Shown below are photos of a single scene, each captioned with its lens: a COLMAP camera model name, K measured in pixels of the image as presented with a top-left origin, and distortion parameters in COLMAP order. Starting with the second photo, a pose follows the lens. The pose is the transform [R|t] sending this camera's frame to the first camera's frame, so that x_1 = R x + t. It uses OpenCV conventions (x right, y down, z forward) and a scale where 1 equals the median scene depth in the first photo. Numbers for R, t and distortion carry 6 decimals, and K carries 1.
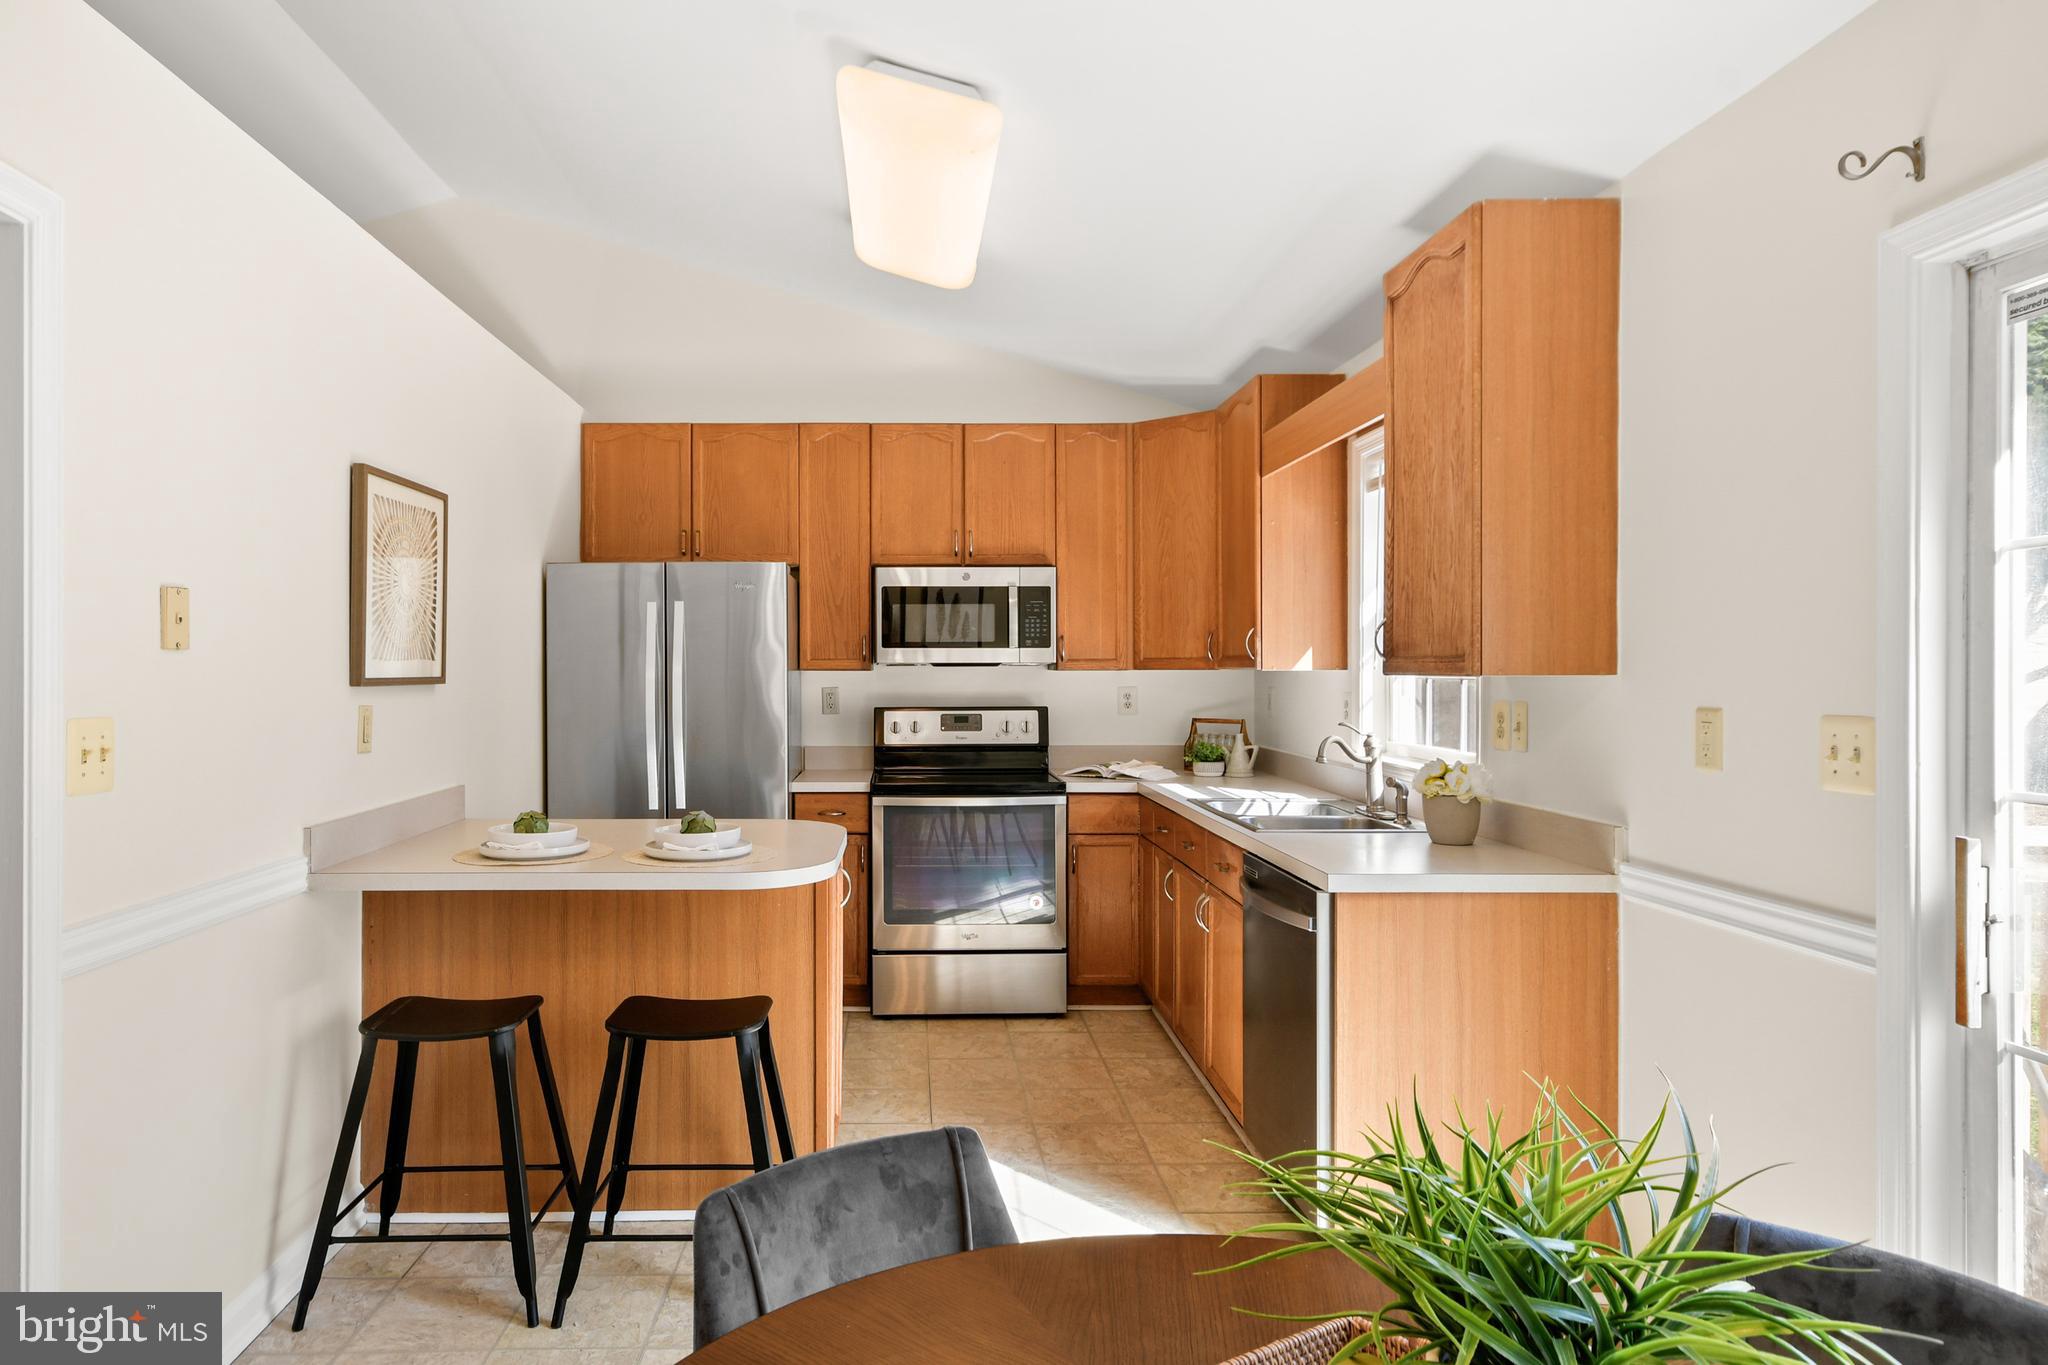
lens RADIAL K [[1257.2, 0, 1023.3], [0, 1257.2, 673.2], [0, 0, 1]] dist [0.006657, 0.004793]
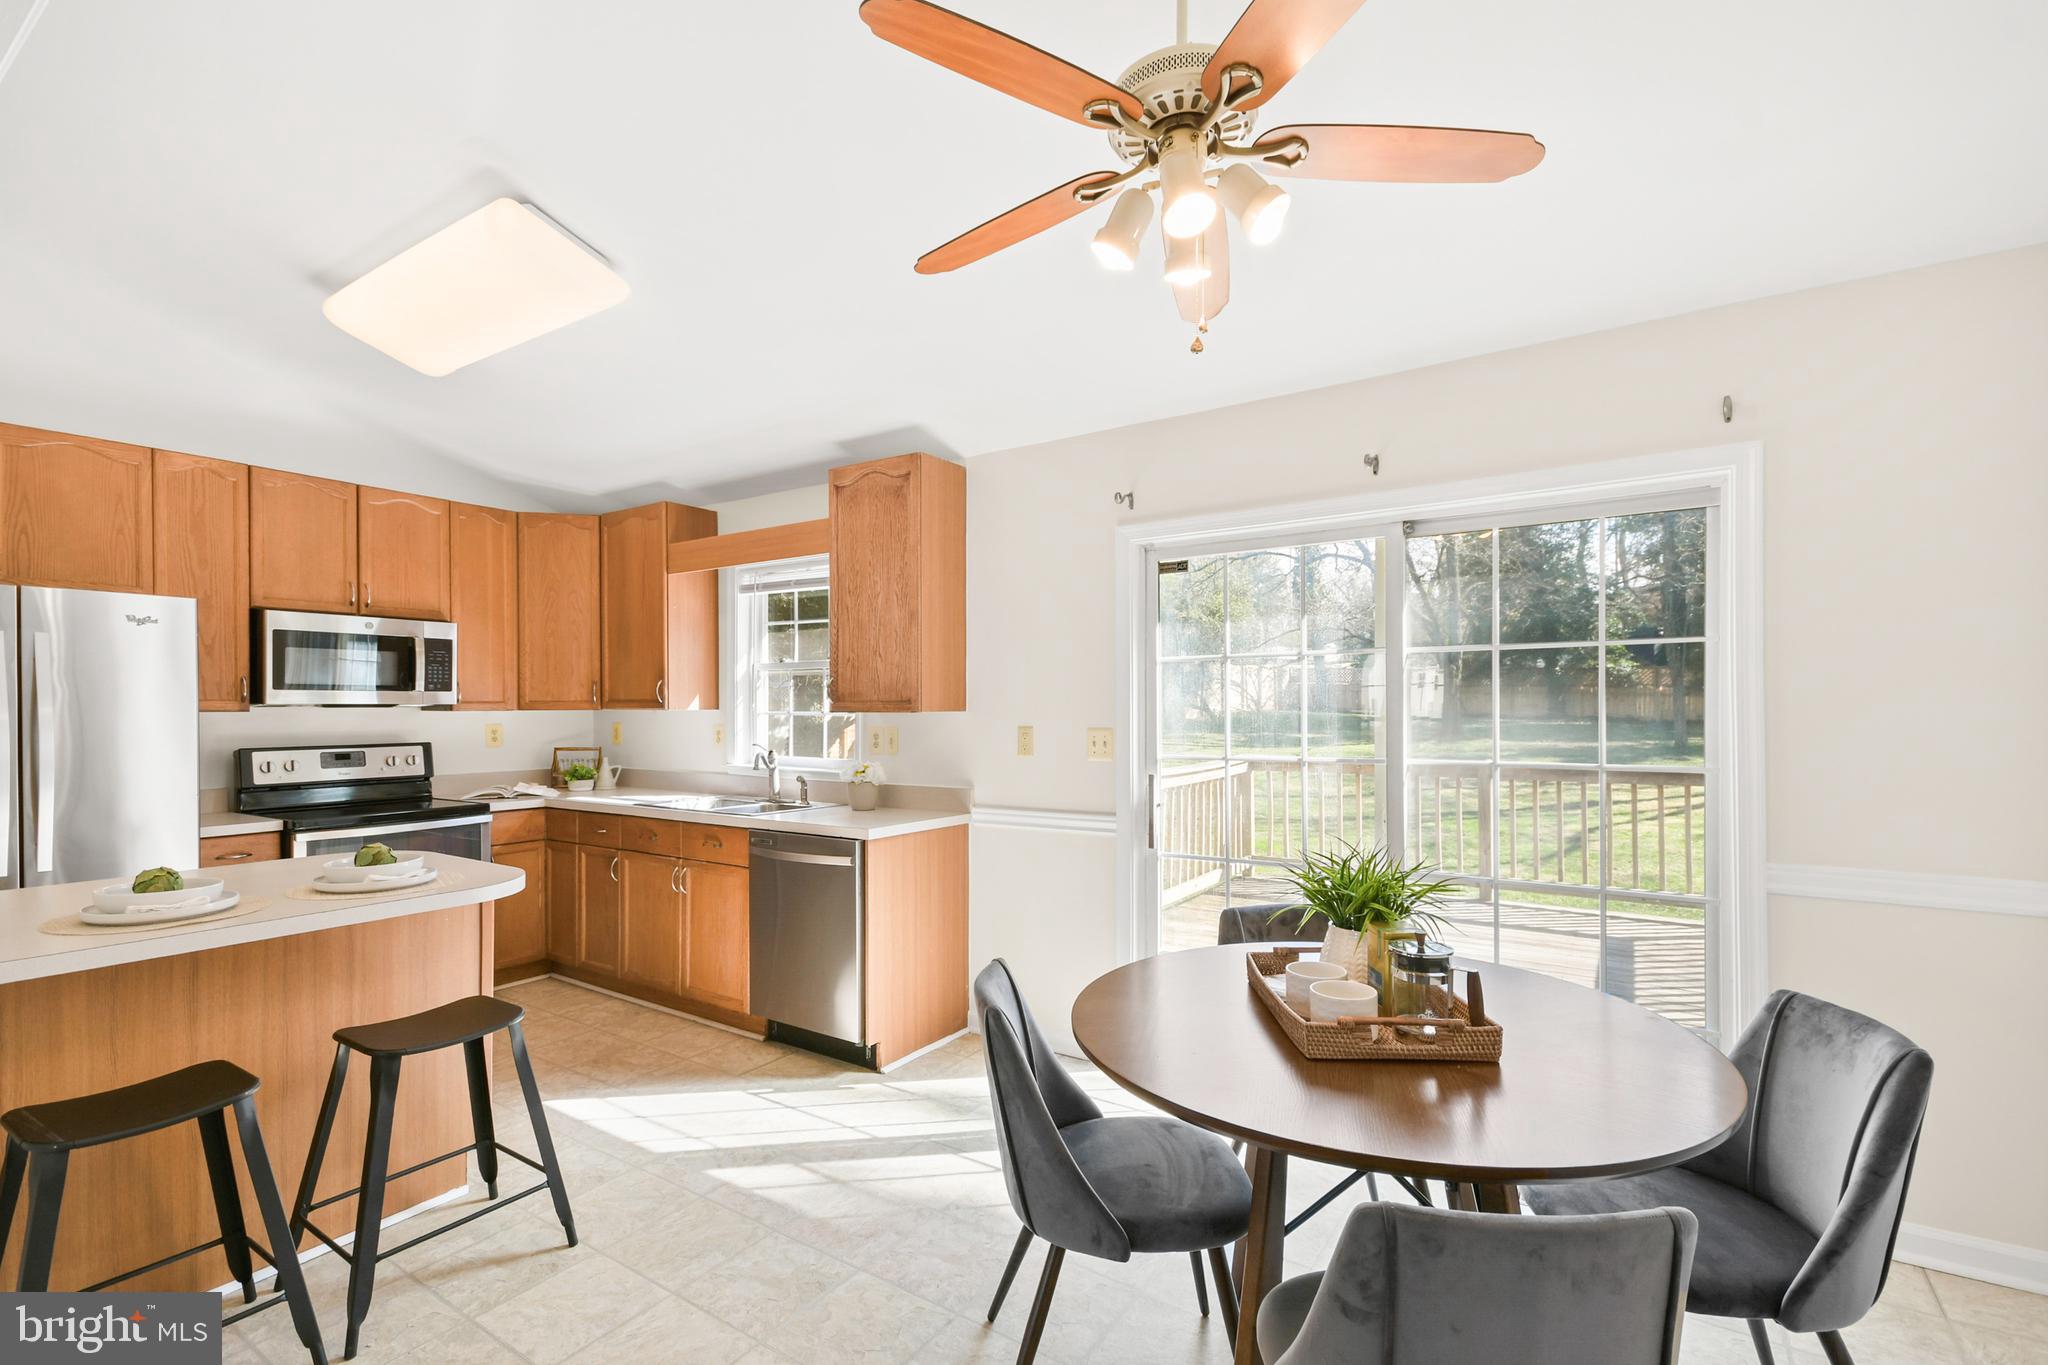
lens RADIAL K [[930.5, 0, 1008.5], [0, 930.5, 712.6], [0, 0, 1]] dist [-0.000616, 0.000648]
pose [[0.558076, -0.003960, 0.829780, -0.418369], [0.005004, 0.999986, 0.001406, 0.000827], [-0.829775, 0.003367, 0.558089, 0.086184]]
